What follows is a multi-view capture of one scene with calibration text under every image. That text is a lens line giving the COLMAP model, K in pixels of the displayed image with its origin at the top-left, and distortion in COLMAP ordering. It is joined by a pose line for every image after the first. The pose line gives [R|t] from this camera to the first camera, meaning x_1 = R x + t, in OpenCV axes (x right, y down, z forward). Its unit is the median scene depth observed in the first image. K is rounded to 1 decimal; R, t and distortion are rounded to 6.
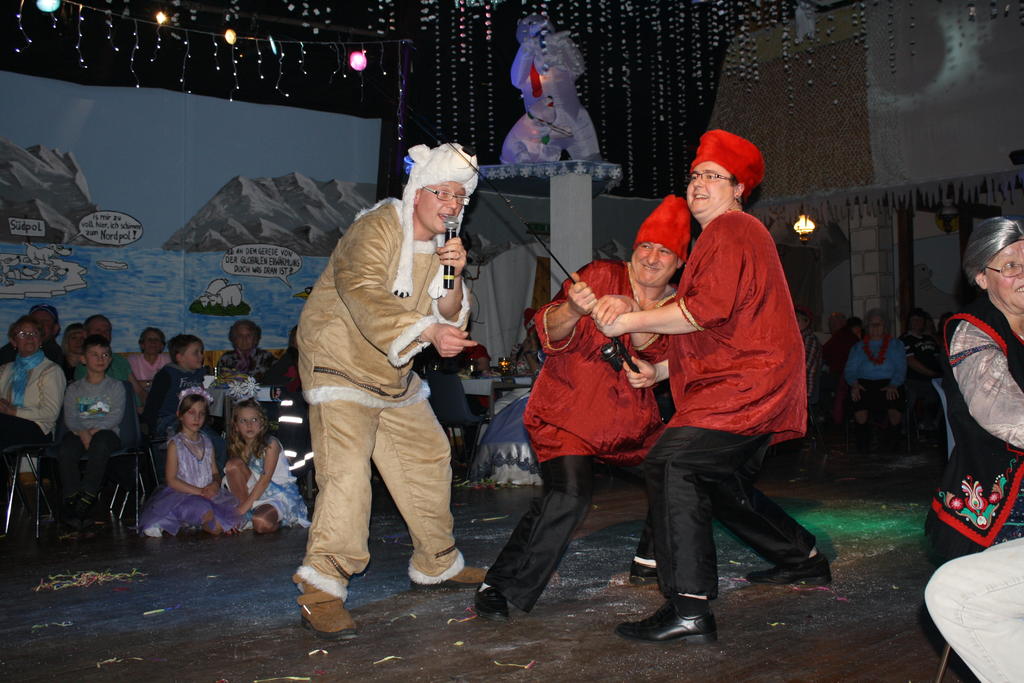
lens RADIAL K [[1084.4, 0, 518.3], [0, 1084.4, 342.6], [0, 0, 1]] dist [-0.032628, 0.000000]
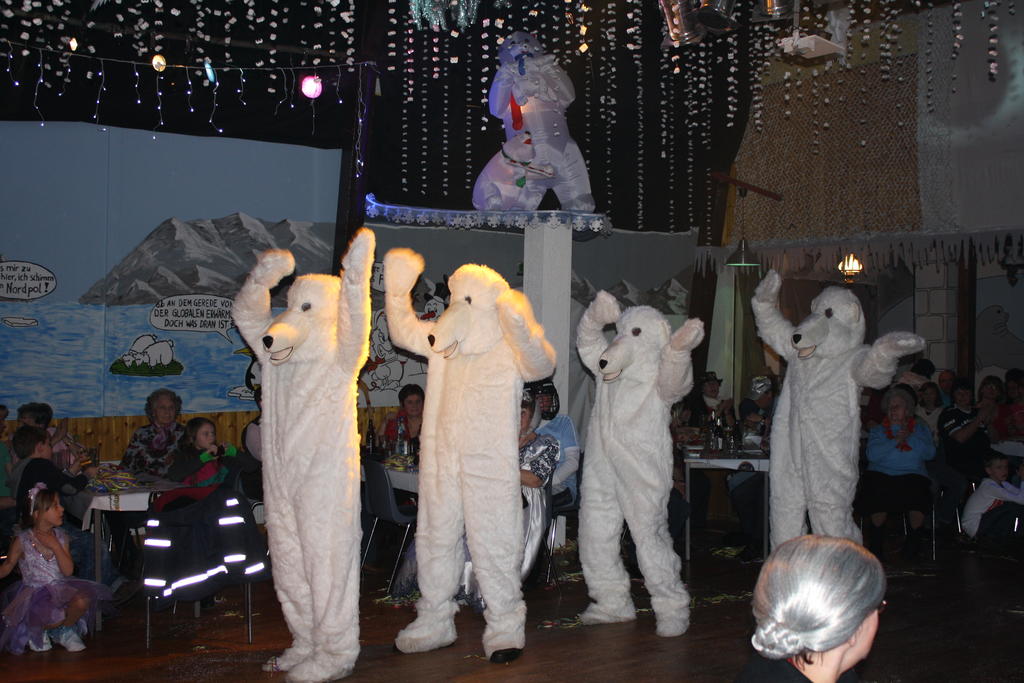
lens RADIAL K [[1181.8, 0, 506.4], [0, 1181.8, 339.7], [0, 0, 1]] dist [-0.025196, 0.000000]
pose [[0.997134, 0.025902, -0.071079, 0.082931], [-0.025623, 0.999660, 0.004838, -0.065305], [0.071180, -0.003003, 0.997459, 0.058677]]
